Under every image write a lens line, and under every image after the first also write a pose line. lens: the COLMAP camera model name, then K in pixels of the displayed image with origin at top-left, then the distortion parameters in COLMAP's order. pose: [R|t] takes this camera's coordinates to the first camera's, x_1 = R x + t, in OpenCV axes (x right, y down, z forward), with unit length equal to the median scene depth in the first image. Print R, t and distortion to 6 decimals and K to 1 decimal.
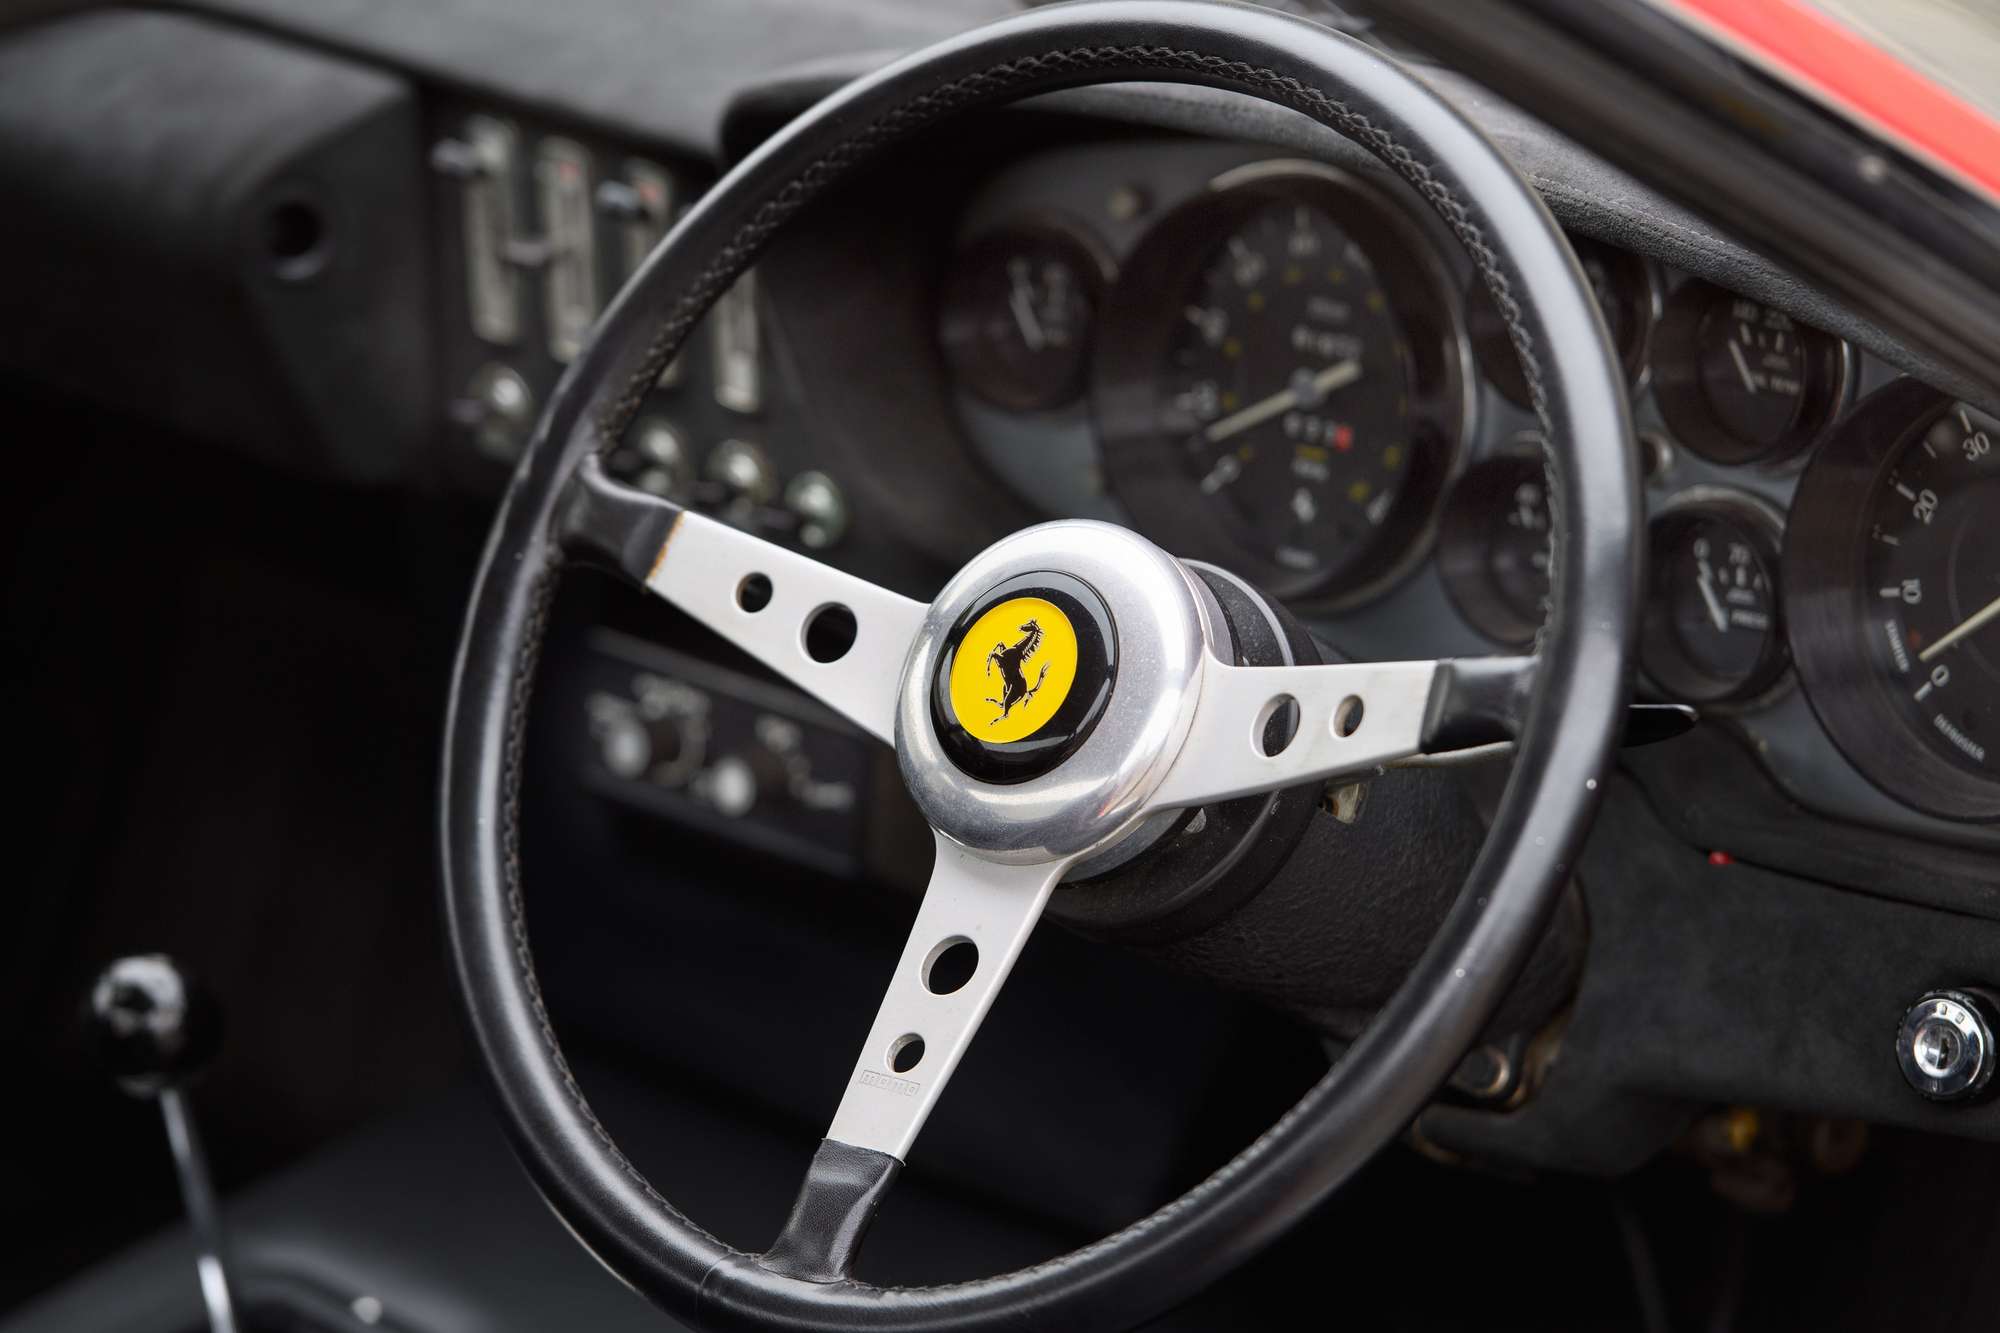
lens RADIAL K [[10121.0, 0, 1001.8], [0, 10121.0, 671.1], [0, 0, 1]] dist [1.158434, 0.000000]
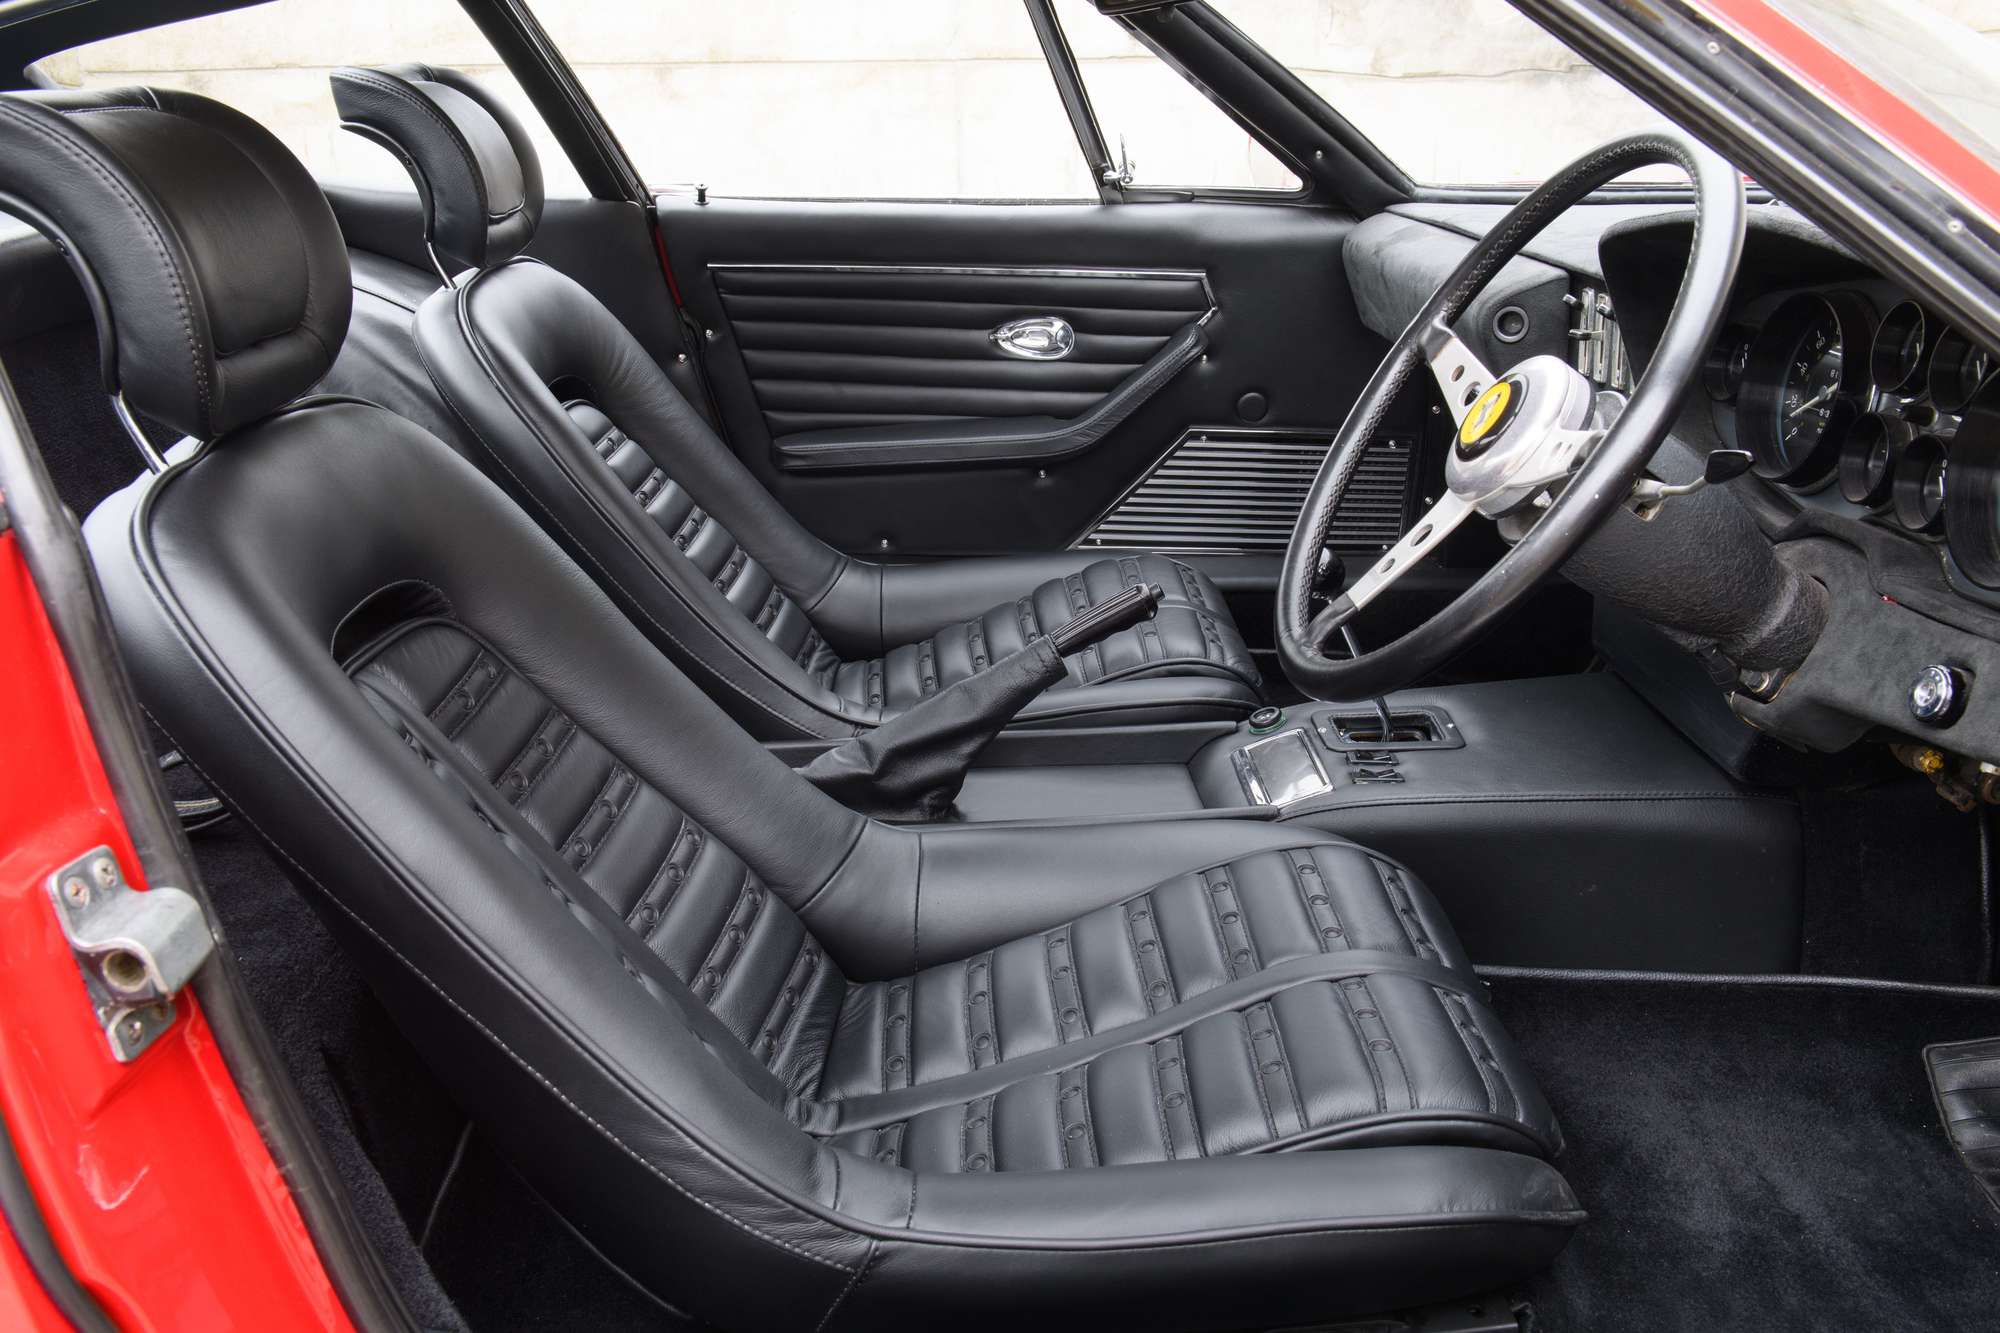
lens RADIAL K [[1831.4, 0, 1002.6], [0, 1831.4, 647.9], [0, 0, 1]] dist [0.002731, 0.000000]
pose [[0.710189, 0.208132, -0.672542, 0.194432], [-0.236369, 0.970340, 0.050692, 0.051327], [0.663145, 0.122967, 0.738321, 0.619119]]
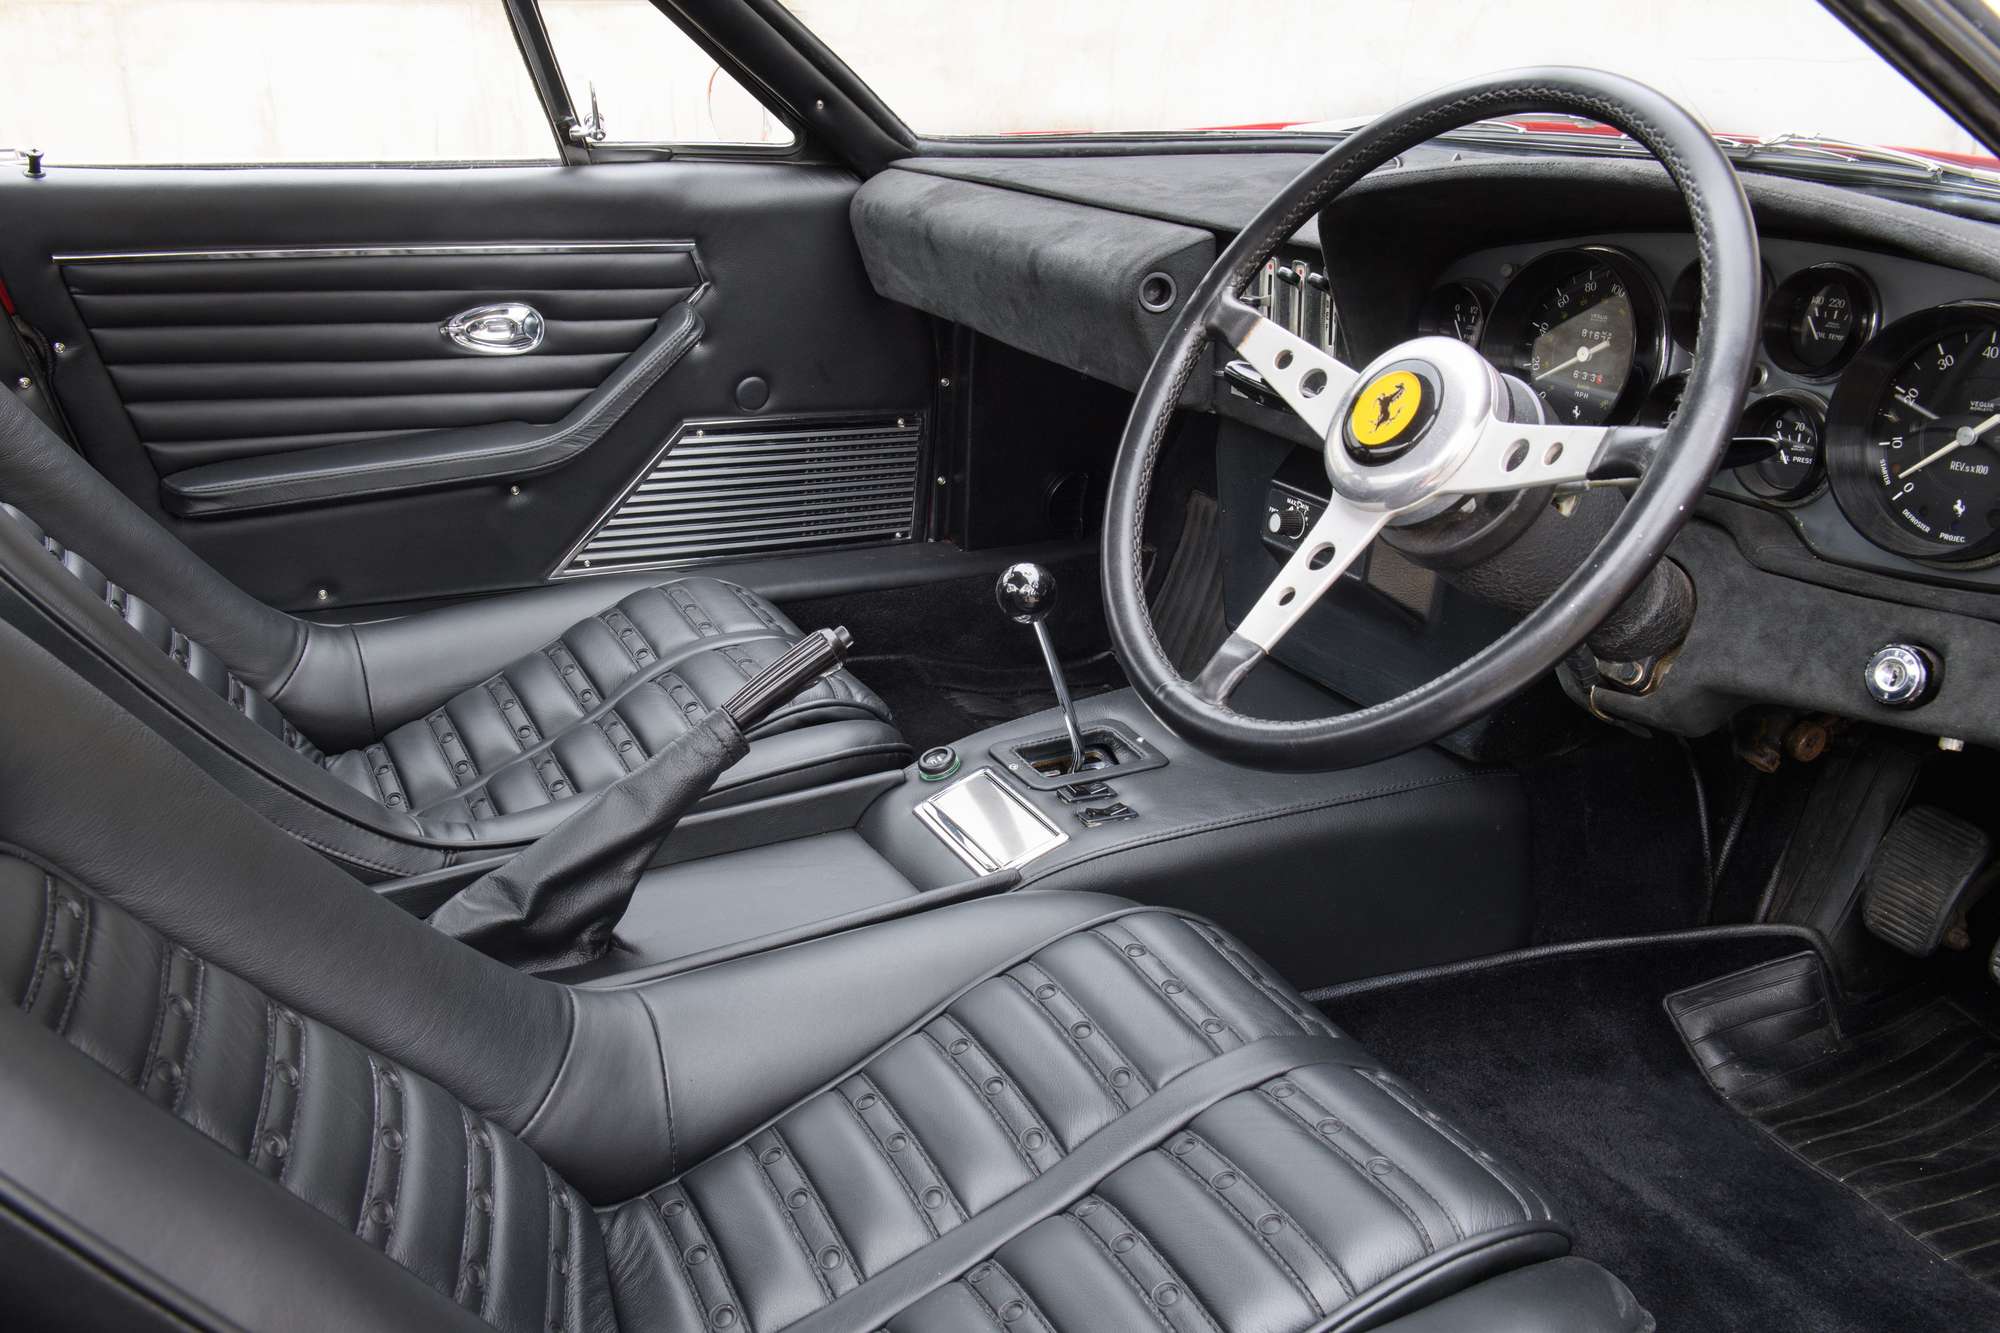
lens RADIAL K [[1831.4, 0, 989.2], [0, 1831.4, 634.6], [0, 0, 1]] dist [0.002731, 0.000000]
pose [[0.943505, 0.112010, -0.311853, 0.040614], [-0.120214, 0.992722, -0.007142, 0.050224], [0.308784, 0.044228, 0.950103, 0.631776]]
